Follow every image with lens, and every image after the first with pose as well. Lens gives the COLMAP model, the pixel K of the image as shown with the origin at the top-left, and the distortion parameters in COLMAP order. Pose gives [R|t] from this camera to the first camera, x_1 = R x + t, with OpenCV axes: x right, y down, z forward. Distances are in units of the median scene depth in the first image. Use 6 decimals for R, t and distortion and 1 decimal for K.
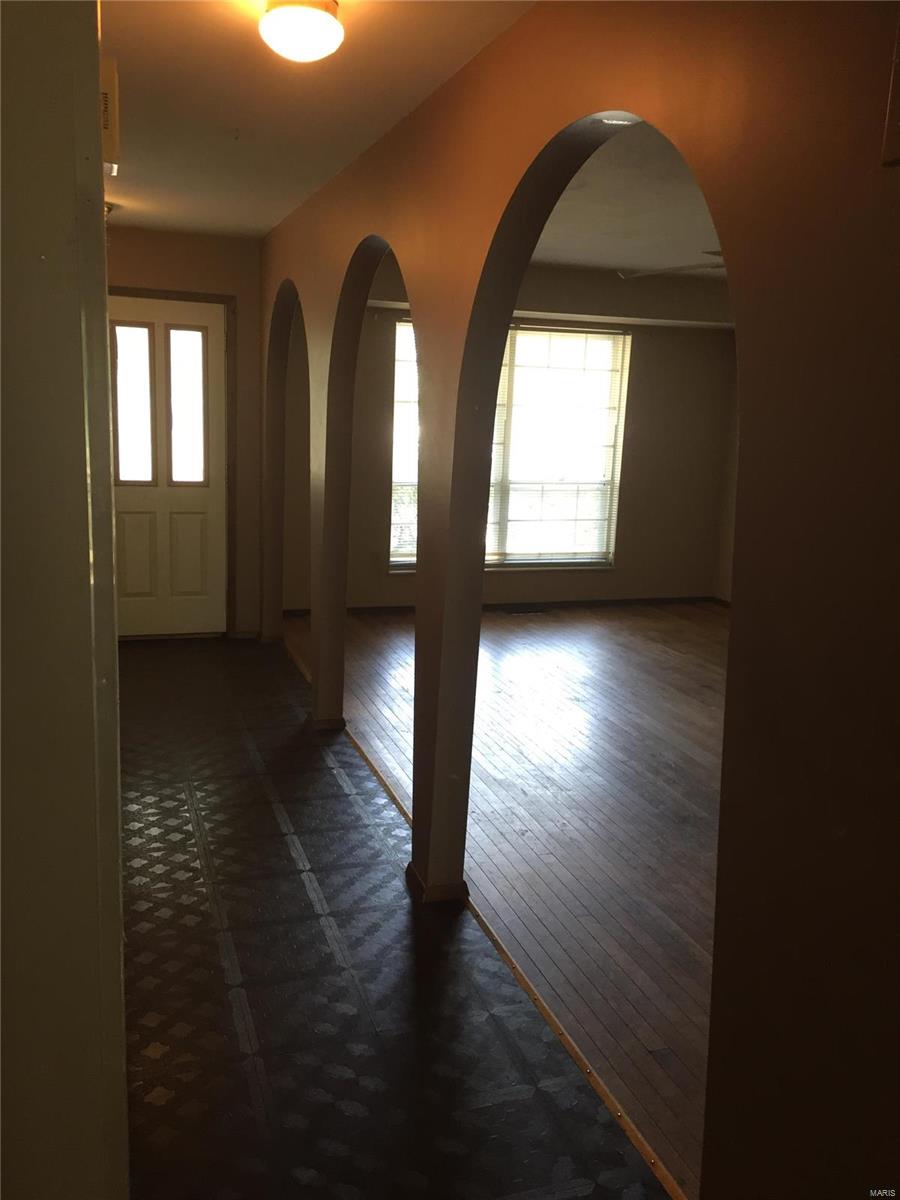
lens RADIAL K [[1019.6, 0, 446.7], [0, 1019.6, 601.2], [0, 0, 1]] dist [0.061721, -0.007724]
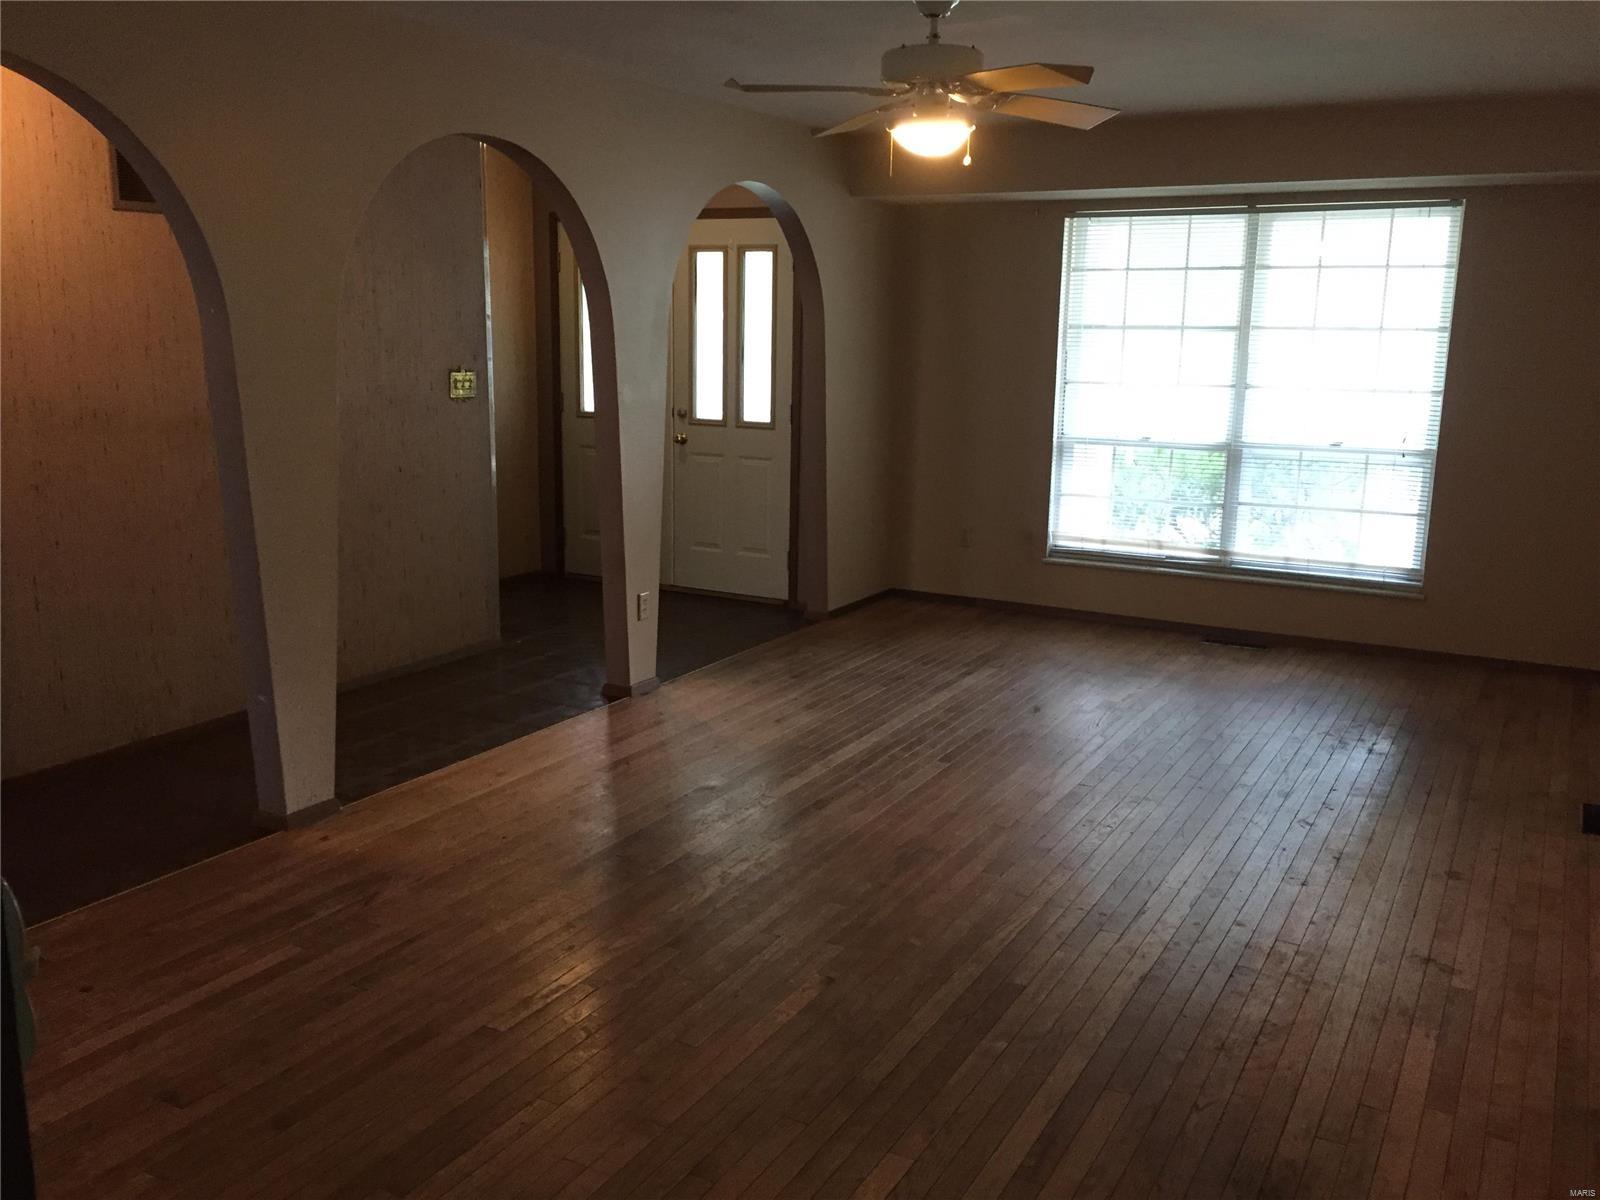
lens RADIAL K [[1359.5, 0, 797.5], [0, 1359.5, 599.8], [0, 0, 1]] dist [0.061721, -0.007724]
pose [[0.676728, 0.123186, -0.725855, 0.567075], [-0.132876, 0.990149, 0.044157, -0.019693], [0.724143, 0.066566, 0.686429, 0.205715]]
